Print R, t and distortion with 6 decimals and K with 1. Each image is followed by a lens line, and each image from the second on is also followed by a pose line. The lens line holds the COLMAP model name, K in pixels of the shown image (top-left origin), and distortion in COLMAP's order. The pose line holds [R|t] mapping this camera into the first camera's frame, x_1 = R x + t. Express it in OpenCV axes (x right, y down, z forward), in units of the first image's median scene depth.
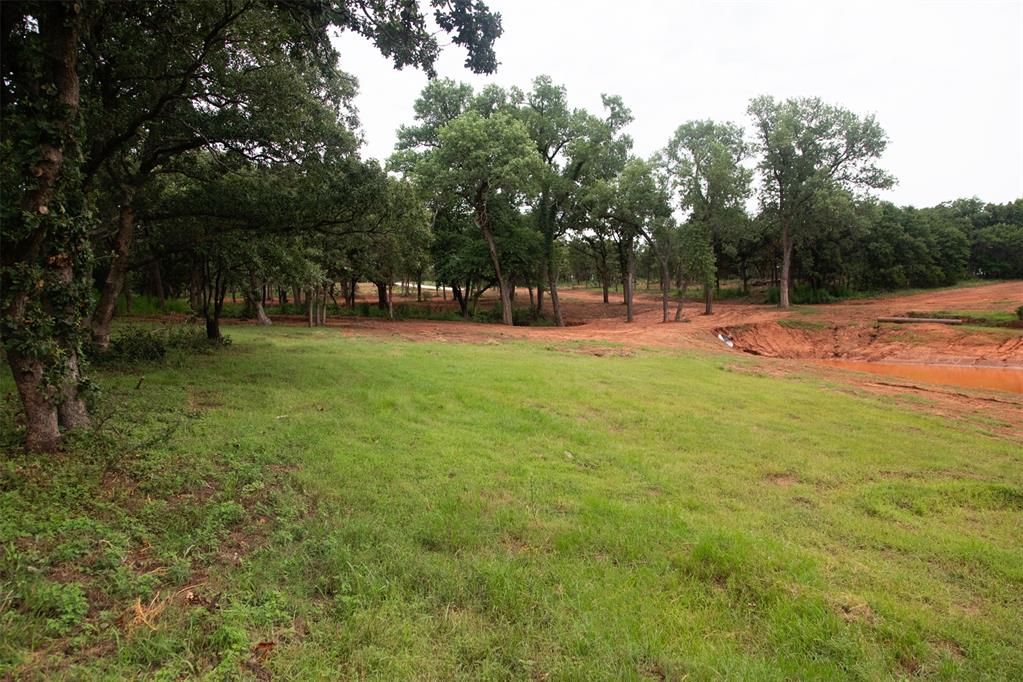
lens RADIAL K [[688.8, 0, 510.0], [0, 688.8, 337.7], [0, 0, 1]] dist [0.030545, -0.006799]
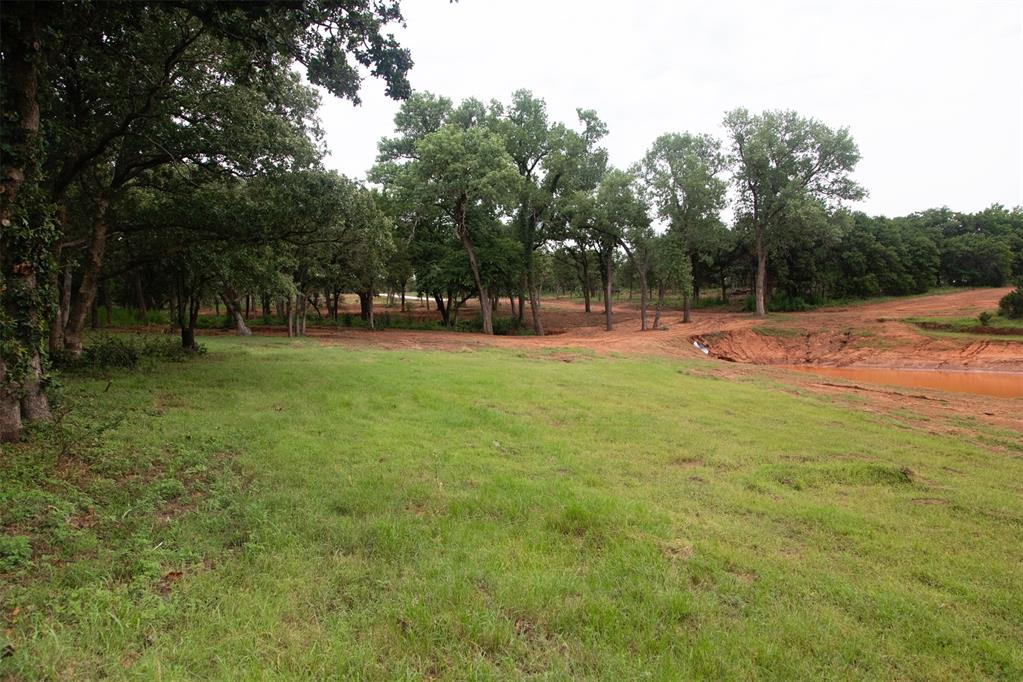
lens RADIAL K [[688.8, 0, 514.4], [0, 688.8, 337.7], [0, 0, 1]] dist [0.030545, -0.006799]
pose [[0.999743, -0.007146, 0.021516, 0.013961], [0.007475, 0.999856, -0.015215, 0.002764], [-0.021404, 0.015372, 0.999653, -0.015675]]
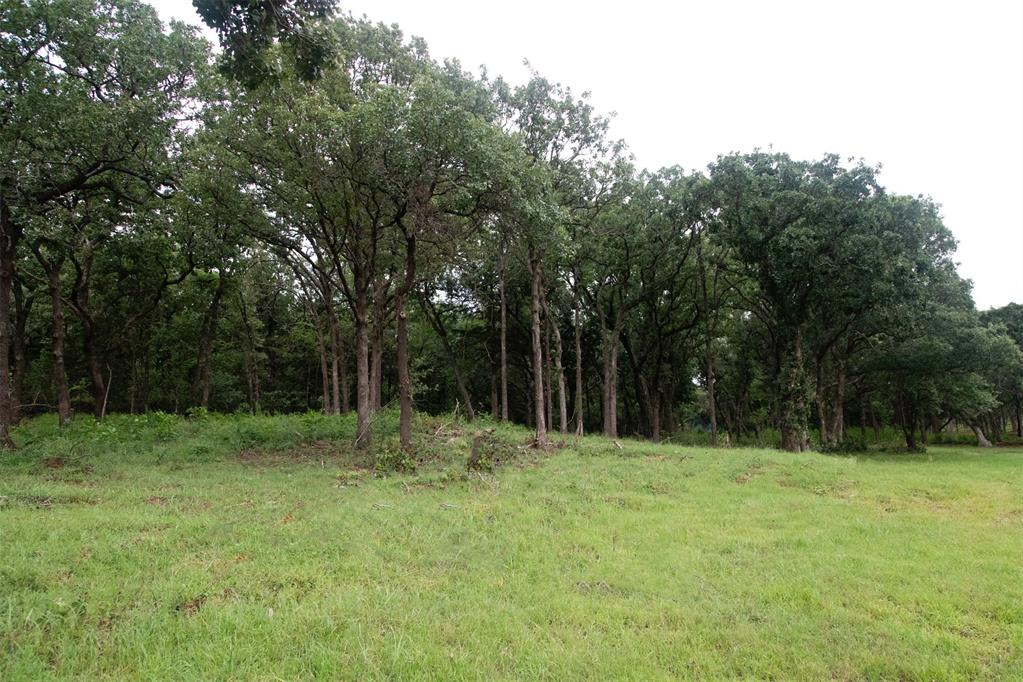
lens RADIAL K [[688.8, 0, 513.2], [0, 688.8, 344.1], [0, 0, 1]] dist [0.030545, -0.006799]
pose [[0.532824, -0.134875, -0.835409, 0.173075], [-0.026119, 0.984125, -0.175544, 0.029587], [0.845823, 0.115354, 0.520842, -0.231161]]
